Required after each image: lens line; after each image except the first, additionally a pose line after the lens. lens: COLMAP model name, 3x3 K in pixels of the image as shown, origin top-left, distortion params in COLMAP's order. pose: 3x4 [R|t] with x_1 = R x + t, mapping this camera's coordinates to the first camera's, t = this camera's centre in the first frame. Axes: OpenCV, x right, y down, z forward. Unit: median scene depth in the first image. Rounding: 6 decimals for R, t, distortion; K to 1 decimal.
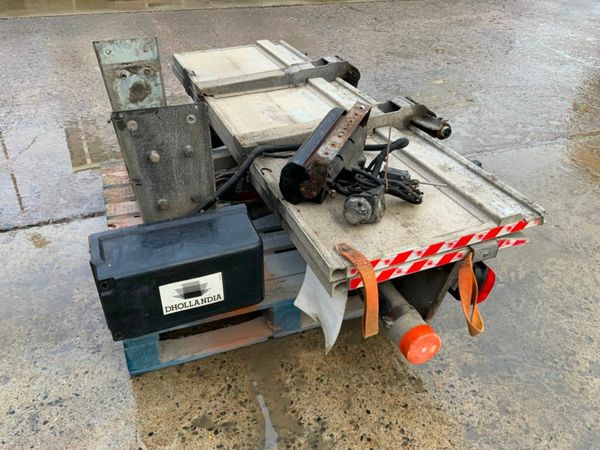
lens RADIAL K [[495.1, 0, 300.0], [0, 495.1, 225.0], [0, 0, 1]] dist [0.104376, -0.217782]
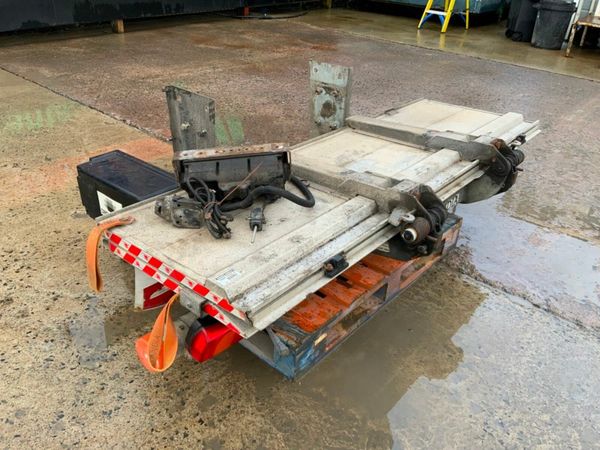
lens RADIAL K [[495.1, 0, 300.0], [0, 495.1, 225.0], [0, 0, 1]] dist [0.104376, -0.217782]
pose [[0.470002, 0.443746, -0.763012, 0.993981], [-0.518611, 0.838325, 0.168091, -0.297431], [0.714241, 0.316704, 0.624146, 0.452258]]
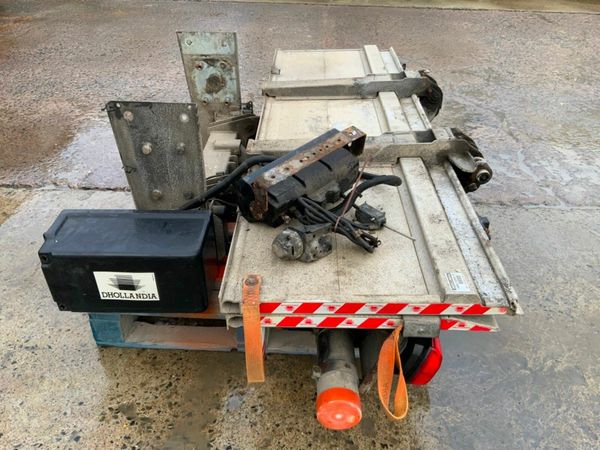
lens RADIAL K [[495.1, 0, 300.0], [0, 495.1, 225.0], [0, 0, 1]] dist [0.104376, -0.217782]
pose [[0.918318, 0.217684, -0.330613, 0.372403], [-0.214934, 0.975576, 0.045340, -0.095255], [0.332408, 0.029423, 0.942677, 0.127961]]
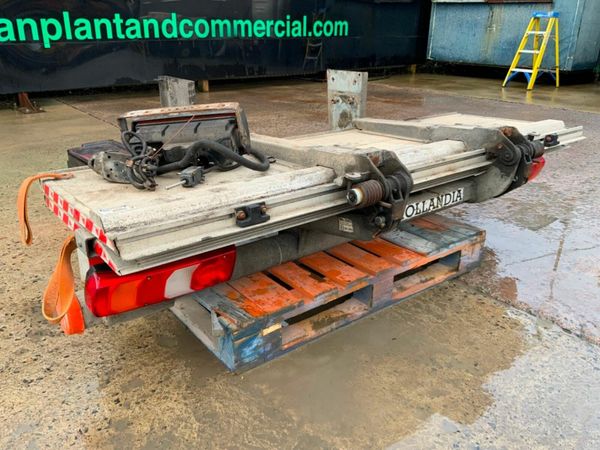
lens RADIAL K [[495.1, 0, 300.0], [0, 495.1, 225.0], [0, 0, 1]] dist [0.104376, -0.217782]
pose [[0.288405, 0.337763, -0.895957, 1.100627], [-0.527631, 0.836893, 0.145655, -0.260808], [0.799017, 0.430727, 0.419578, 0.818269]]
